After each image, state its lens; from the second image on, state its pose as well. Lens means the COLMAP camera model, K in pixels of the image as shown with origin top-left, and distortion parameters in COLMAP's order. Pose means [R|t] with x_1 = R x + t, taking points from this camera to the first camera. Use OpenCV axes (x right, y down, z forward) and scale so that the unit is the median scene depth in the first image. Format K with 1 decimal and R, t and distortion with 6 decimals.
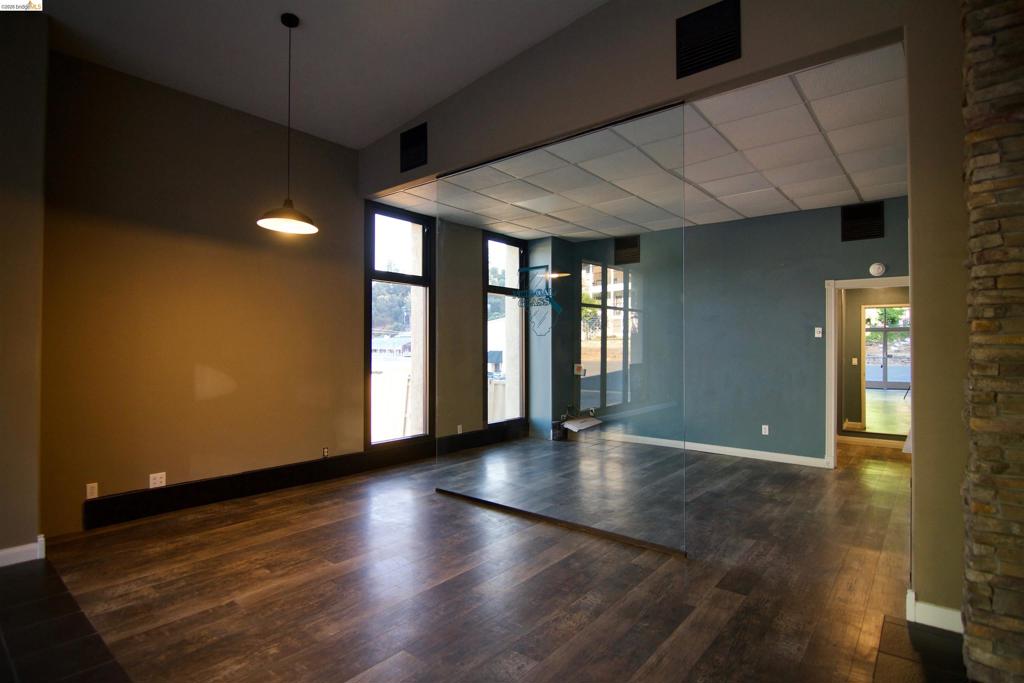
lens RADIAL K [[519.9, 0, 512.0], [0, 519.9, 341.5], [0, 0, 1]] dist [-0.000105, -0.012149]
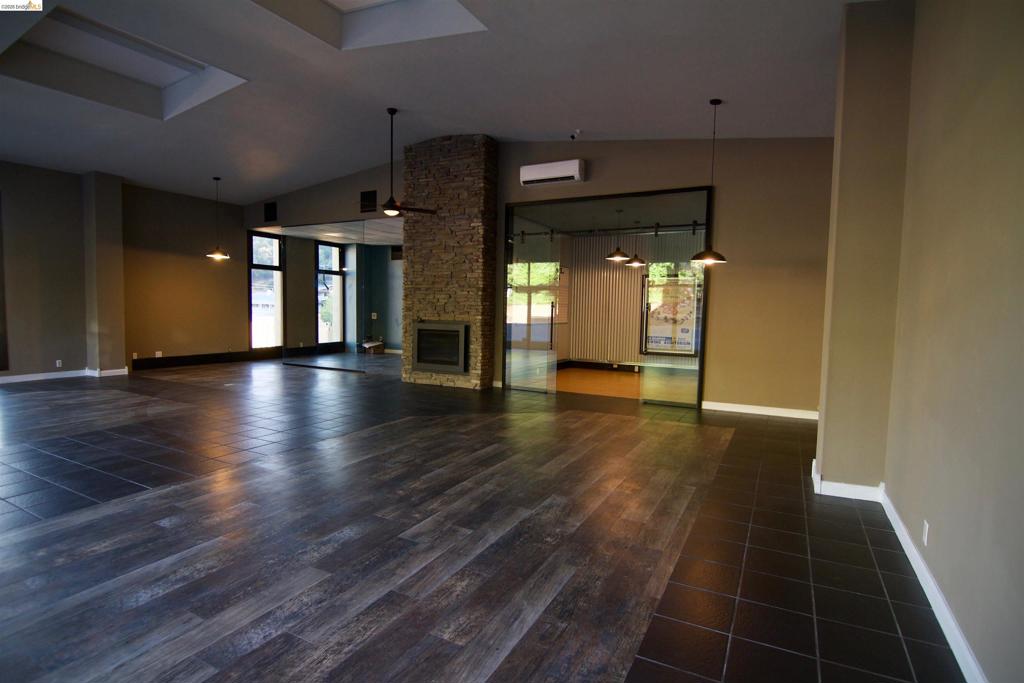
lens RADIAL K [[519.9, 0, 512.0], [0, 519.9, 341.5], [0, 0, 1]] dist [-0.000105, -0.012149]
pose [[0.980322, 0.004351, 0.197359, 0.627731], [-0.020146, 0.996742, 0.078098, -0.024035], [-0.196377, -0.080537, 0.977215, -2.298851]]
